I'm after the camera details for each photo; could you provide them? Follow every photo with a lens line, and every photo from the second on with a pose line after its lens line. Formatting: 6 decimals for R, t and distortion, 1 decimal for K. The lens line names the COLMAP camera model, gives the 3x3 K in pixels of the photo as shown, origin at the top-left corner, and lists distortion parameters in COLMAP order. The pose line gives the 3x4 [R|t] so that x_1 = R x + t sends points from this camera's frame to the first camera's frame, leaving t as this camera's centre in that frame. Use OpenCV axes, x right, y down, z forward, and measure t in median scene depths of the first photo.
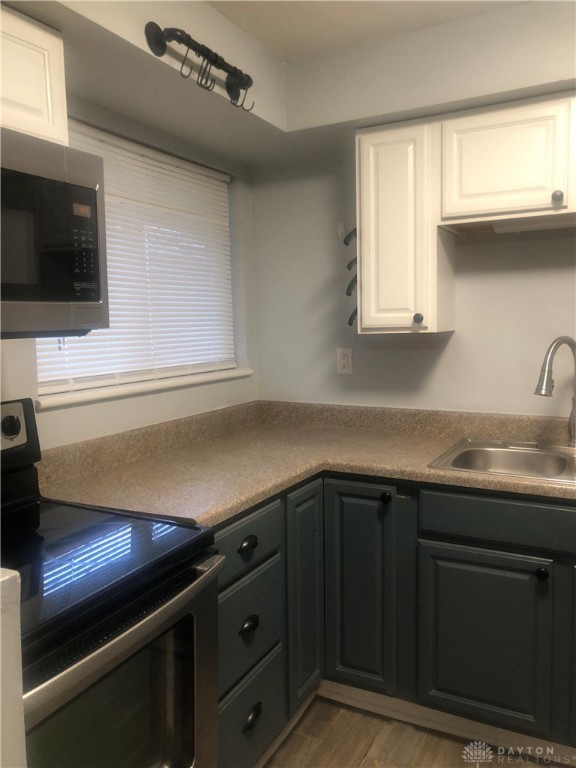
lens RADIAL K [[568.7, 0, 333.6], [0, 568.7, 367.5], [0, 0, 1]] dist [-0.001105, -0.001899]
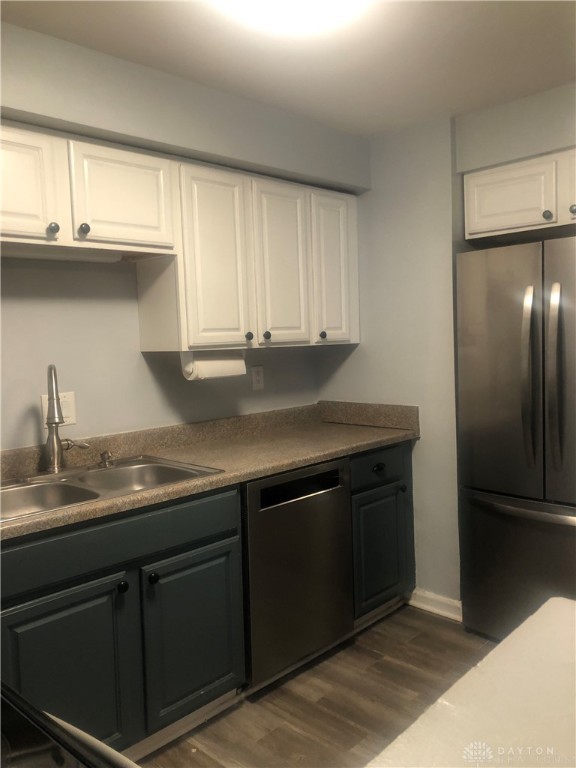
lens RADIAL K [[615.4, 0, 290.1], [0, 615.4, 379.4], [0, 0, 1]] dist [0.034777, -0.047680]
pose [[0.314153, -0.051465, 0.947976, -0.527936], [0.106113, 0.994176, 0.018808, -0.007259], [-0.943424, 0.094684, 0.317784, 0.267369]]
